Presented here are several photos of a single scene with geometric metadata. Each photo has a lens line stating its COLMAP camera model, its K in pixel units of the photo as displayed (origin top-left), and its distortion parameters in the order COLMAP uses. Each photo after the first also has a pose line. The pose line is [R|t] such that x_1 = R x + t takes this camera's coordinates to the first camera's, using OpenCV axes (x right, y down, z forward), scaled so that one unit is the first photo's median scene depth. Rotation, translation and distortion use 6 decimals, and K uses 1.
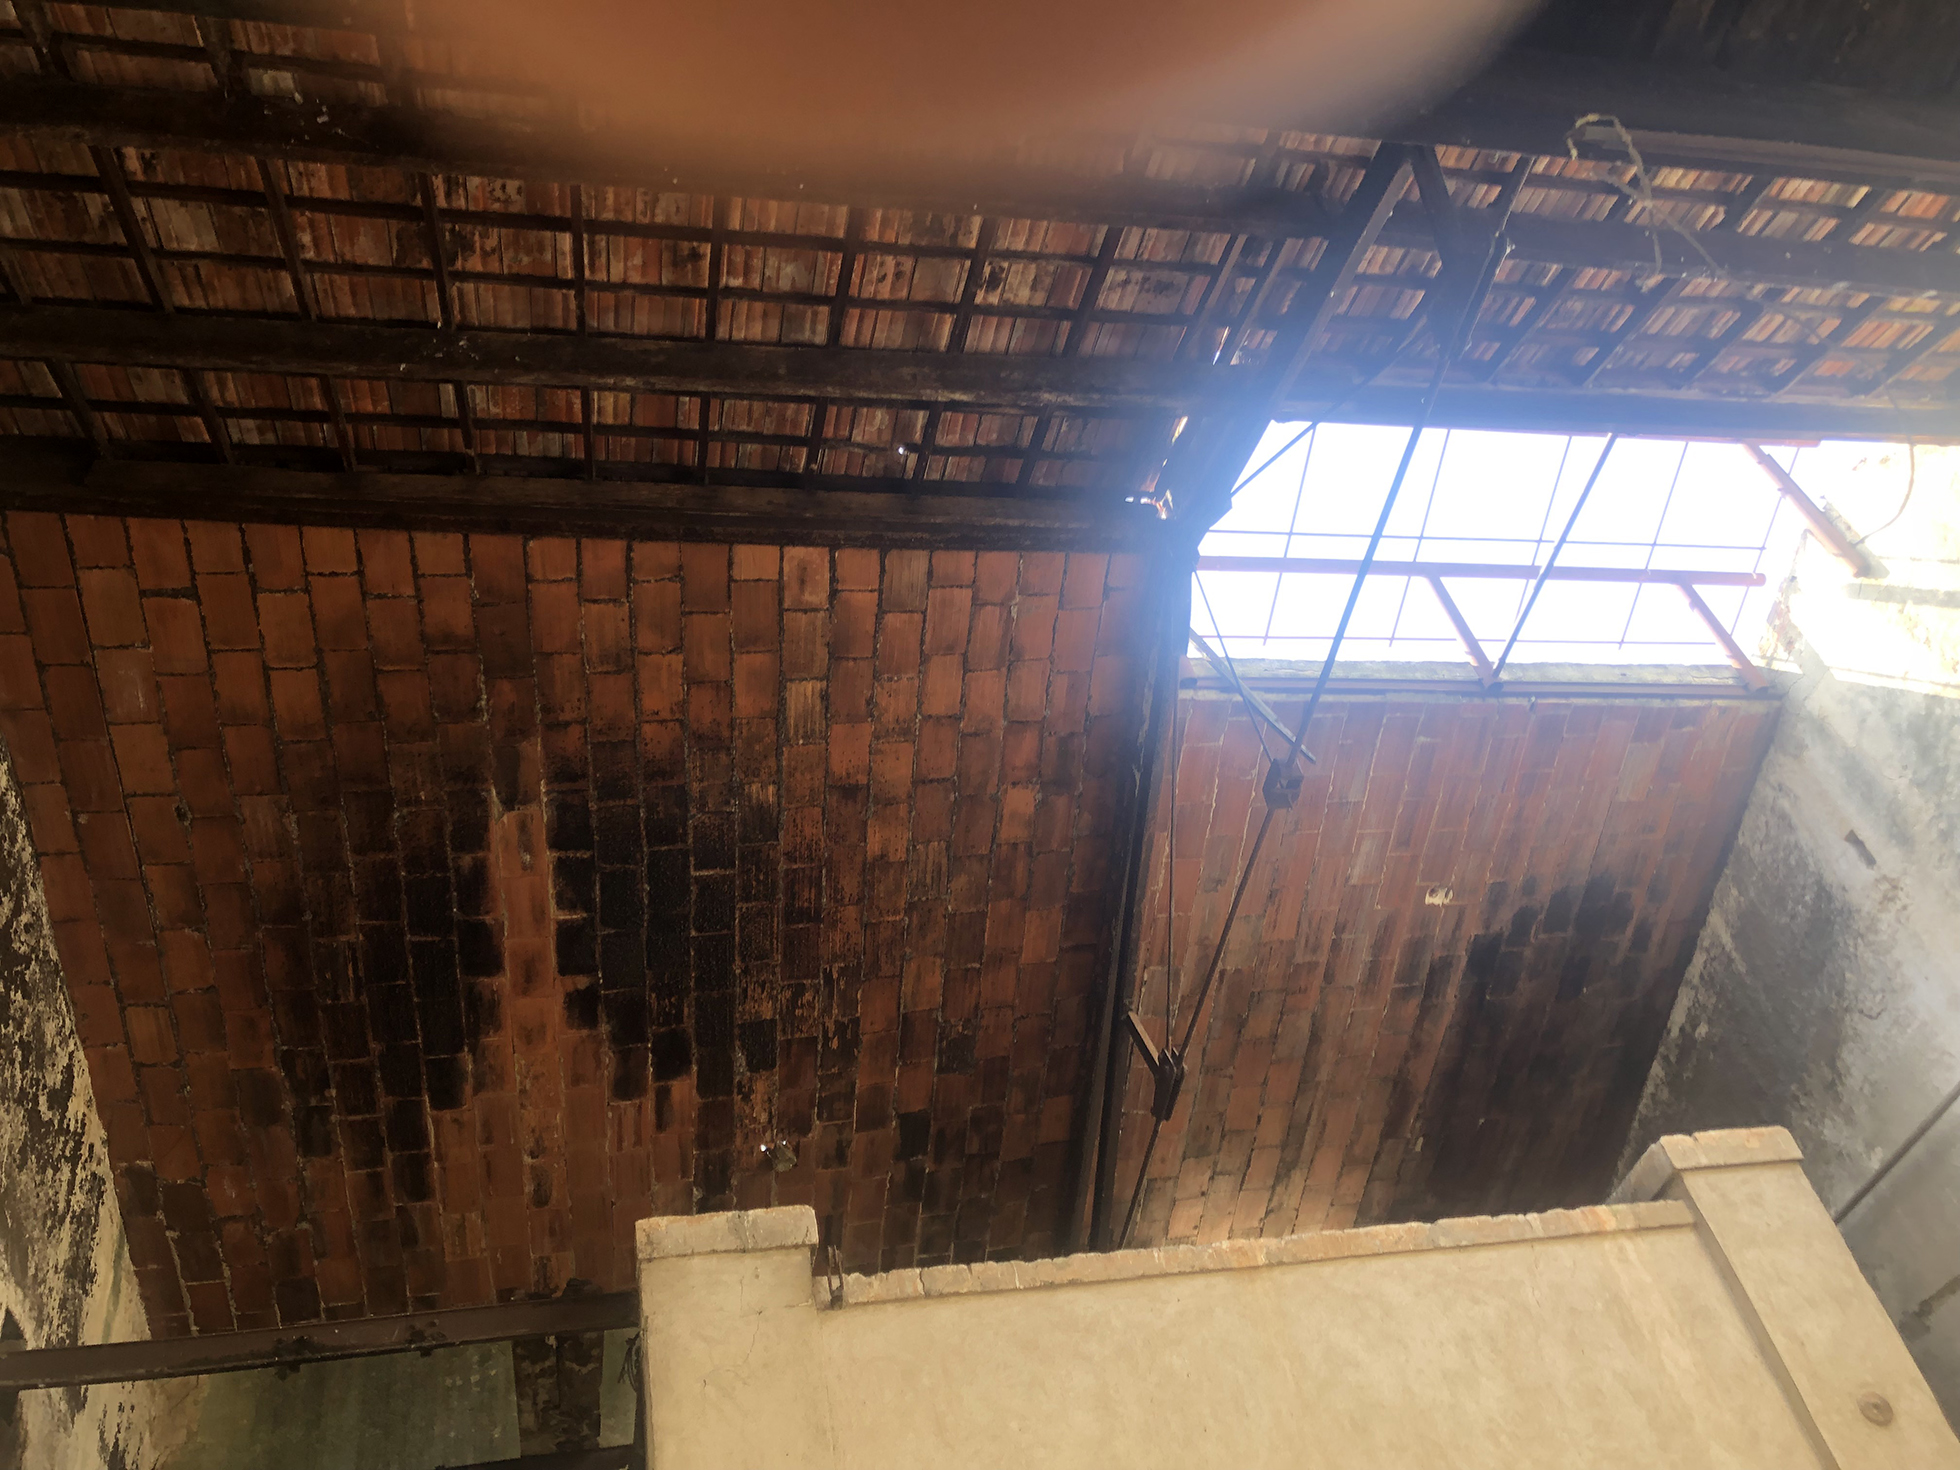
lens RADIAL K [[1601.6, 0, 962.5], [0, 1601.6, 724.8], [0, 0, 1]] dist [0.011545, -0.009889]
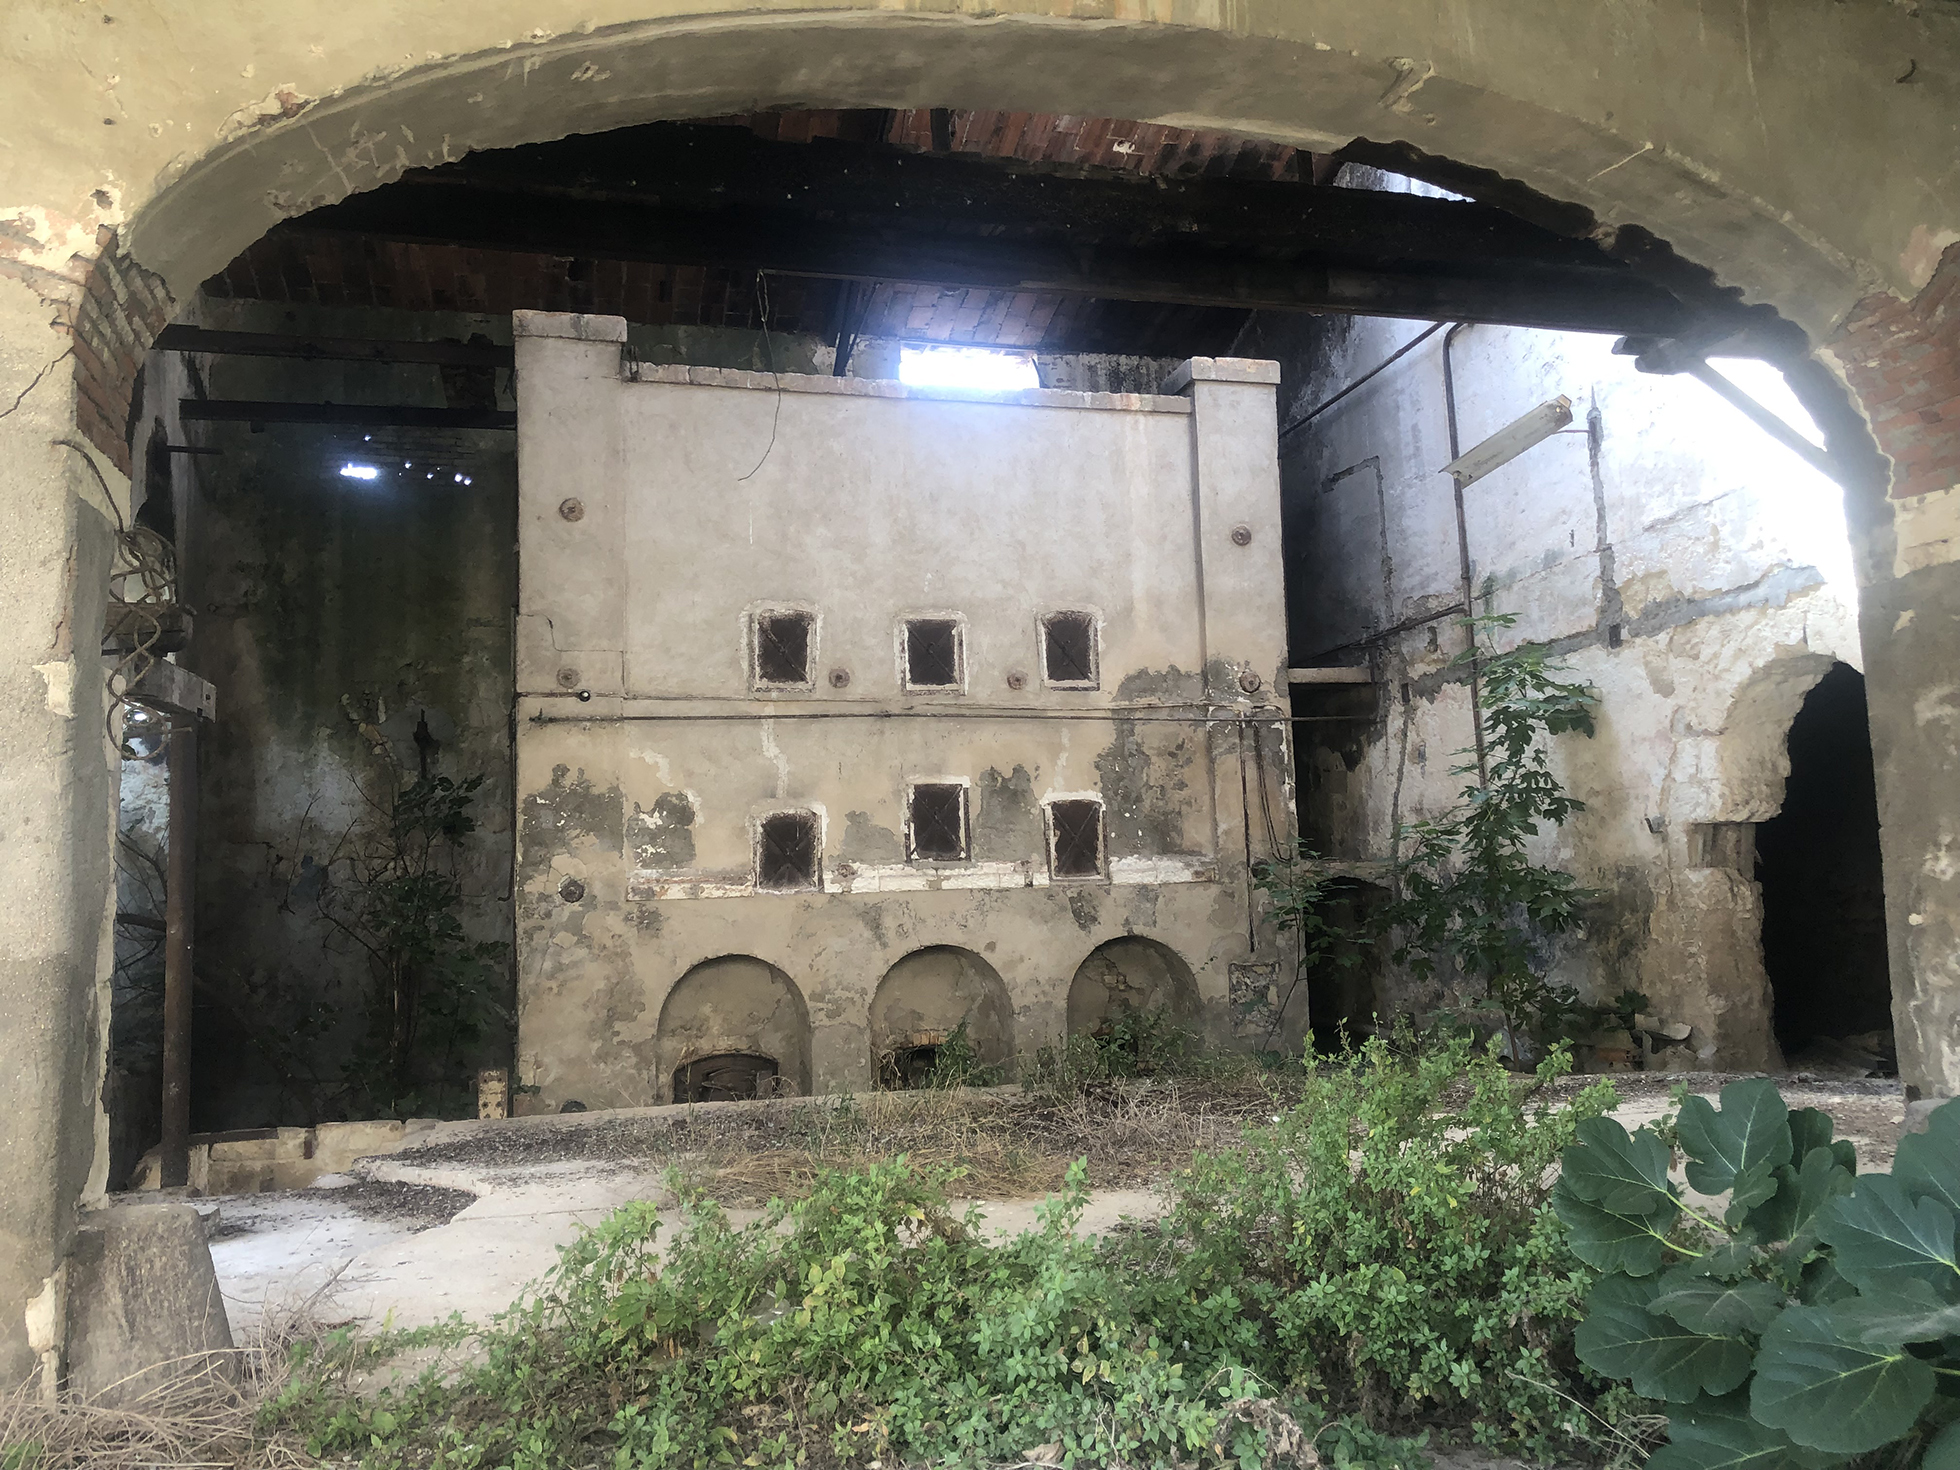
lens RADIAL K [[1601.6, 0, 988.5], [0, 1601.6, 729.7], [0, 0, 1]] dist [0.011545, -0.009889]
pose [[0.982299, 0.162756, 0.092736, 0.174912], [-0.184885, 0.762786, 0.619657, -0.430598], [0.030115, -0.625834, 0.779375, -0.479549]]
